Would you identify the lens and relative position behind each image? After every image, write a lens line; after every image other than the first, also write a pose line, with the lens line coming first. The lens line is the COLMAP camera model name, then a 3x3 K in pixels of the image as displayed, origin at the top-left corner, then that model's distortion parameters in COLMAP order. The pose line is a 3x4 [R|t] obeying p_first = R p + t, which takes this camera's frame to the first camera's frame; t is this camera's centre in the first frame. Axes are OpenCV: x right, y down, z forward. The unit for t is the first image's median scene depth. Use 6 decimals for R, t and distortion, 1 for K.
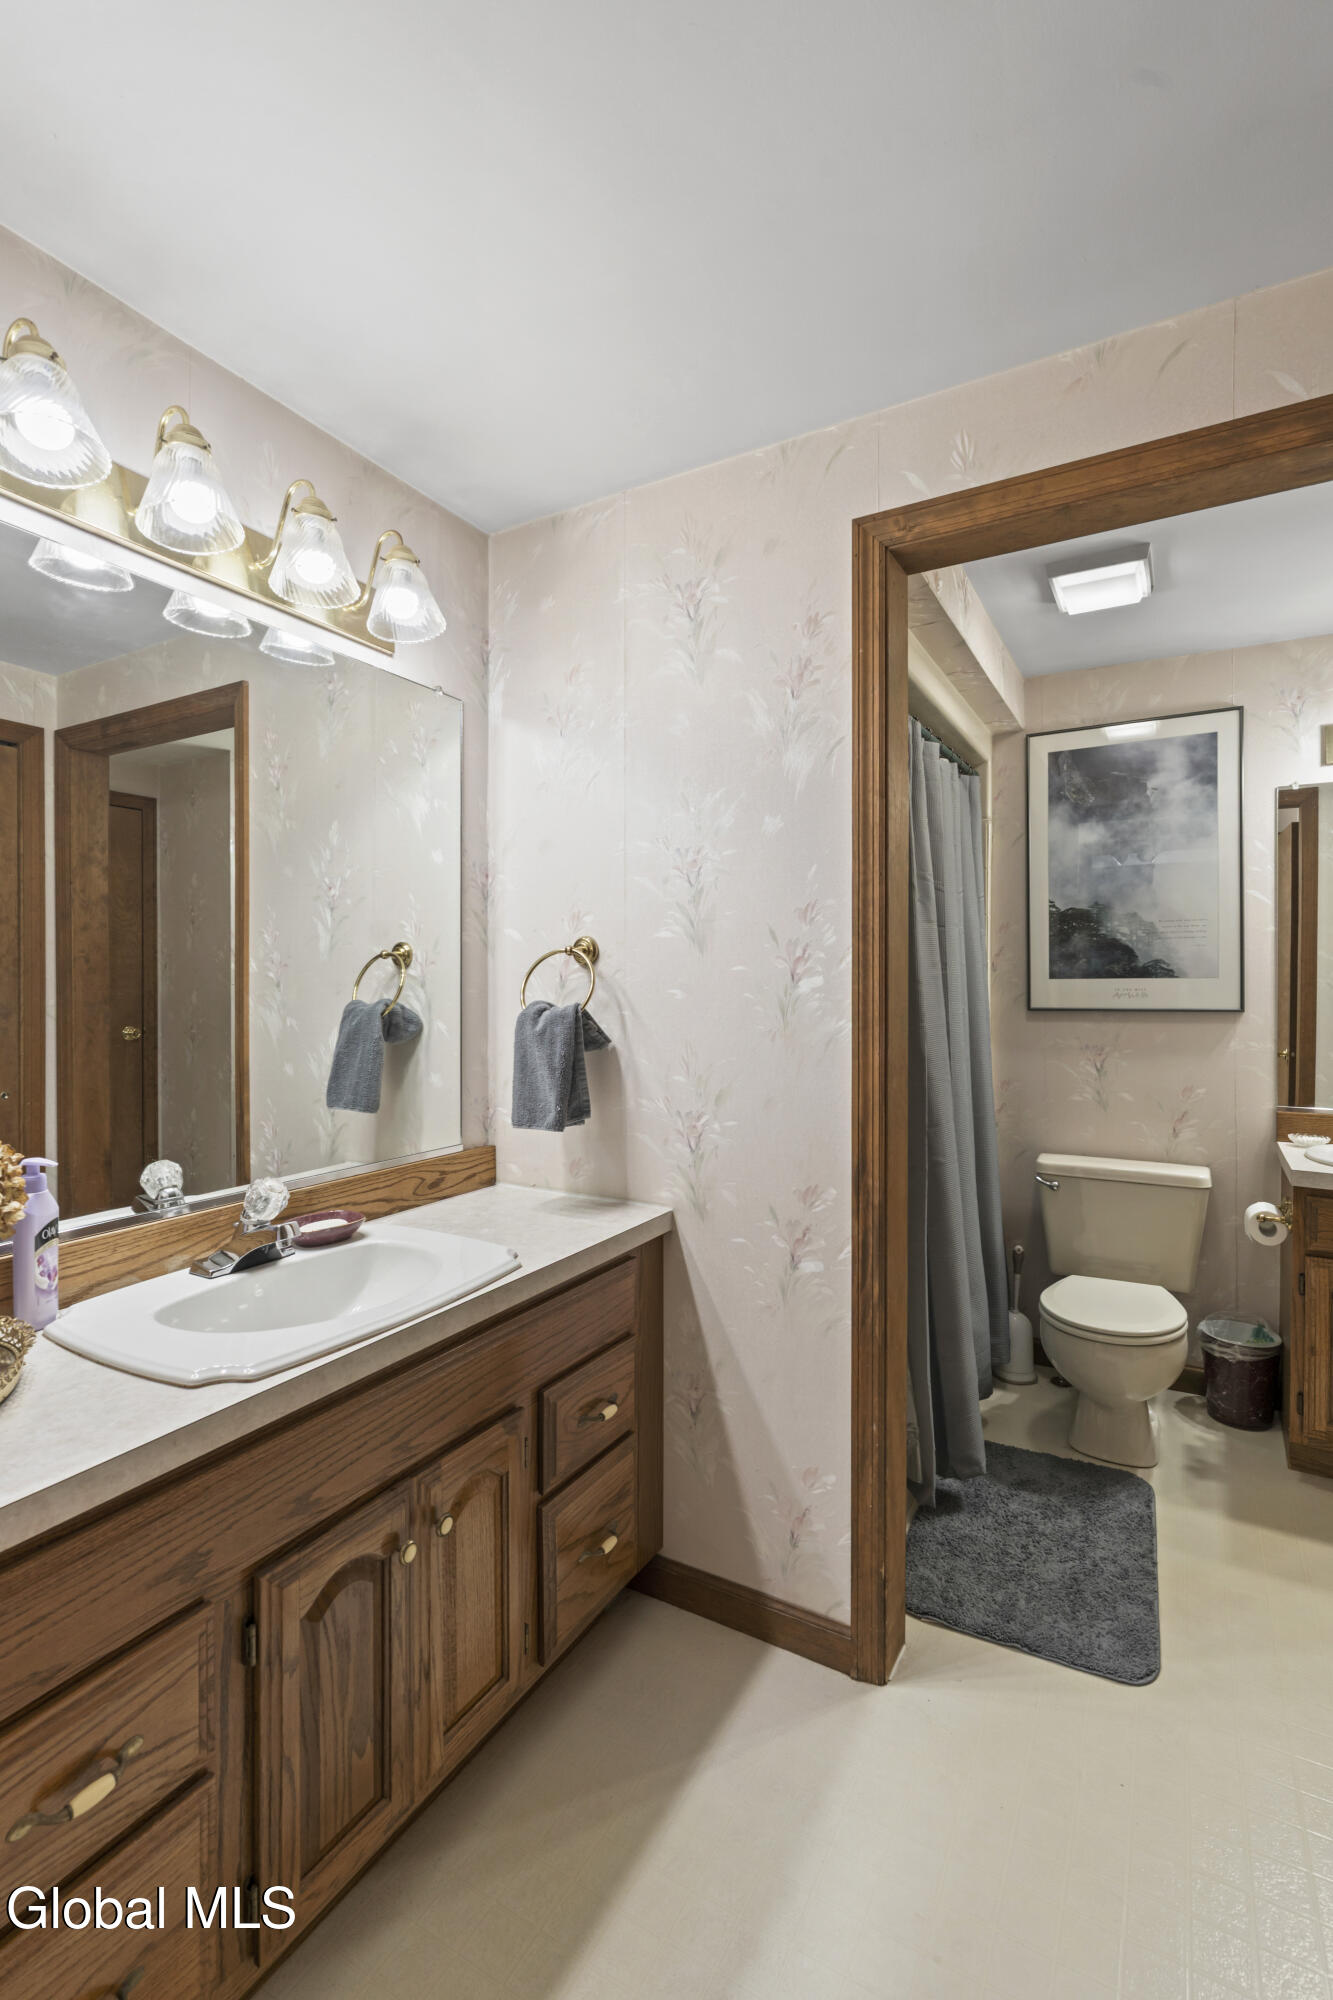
lens RADIAL K [[900.9, 0, 662.0], [0, 900.9, 948.9], [0, 0, 1]] dist [-0.002872, 0.000321]
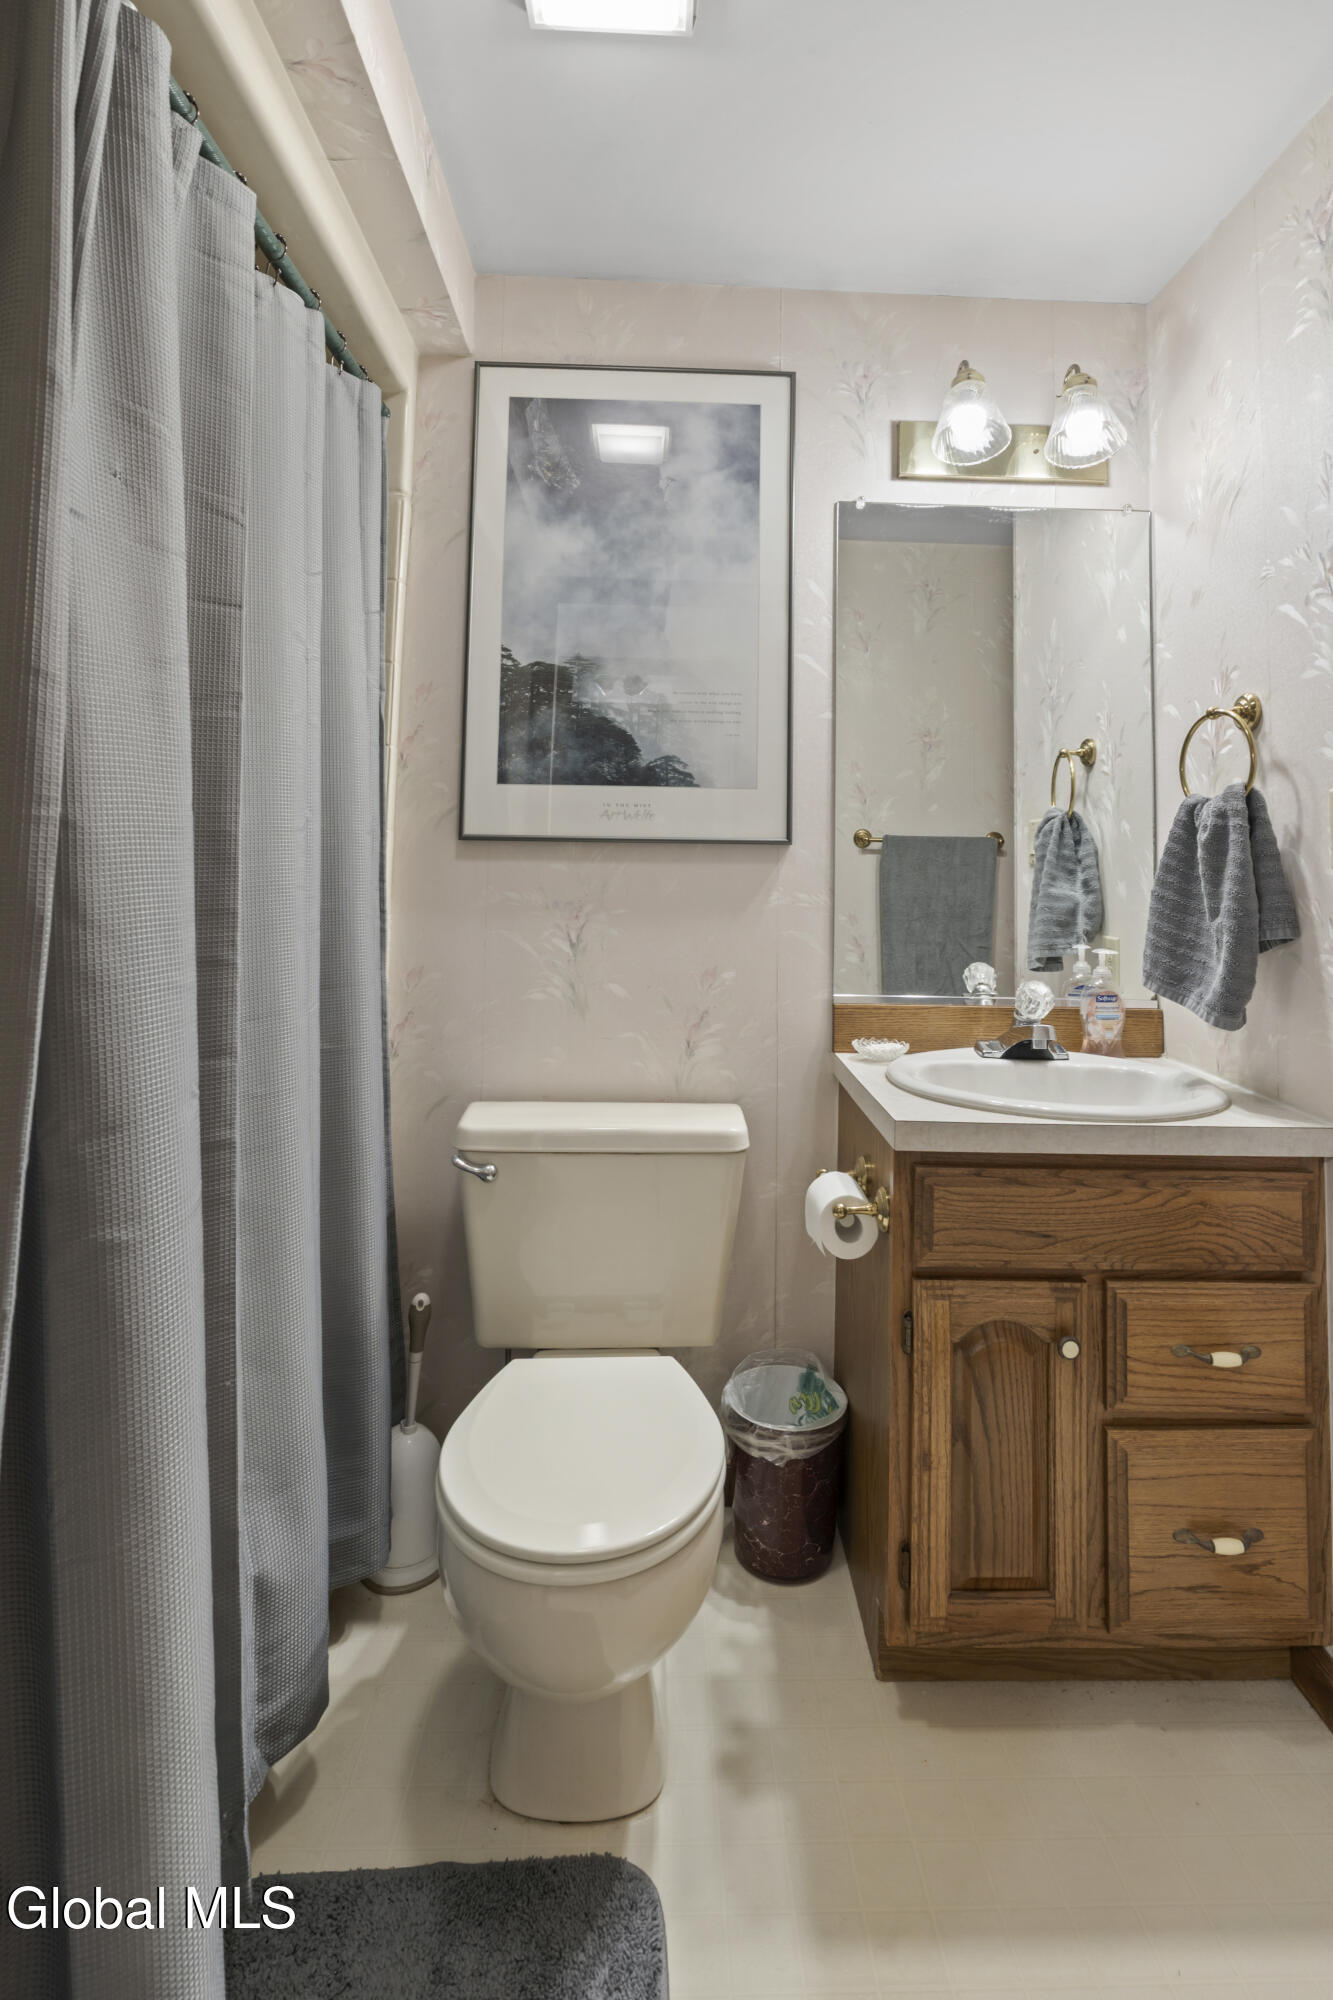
lens RADIAL K [[900.9, 0, 662.0], [0, 900.9, 948.9], [0, 0, 1]] dist [-0.002872, 0.000321]
pose [[0.854695, -0.030032, 0.518261, 0.238849], [-0.039908, 0.991570, 0.123273, 0.065130], [-0.517594, -0.126043, 0.846291, 0.491657]]
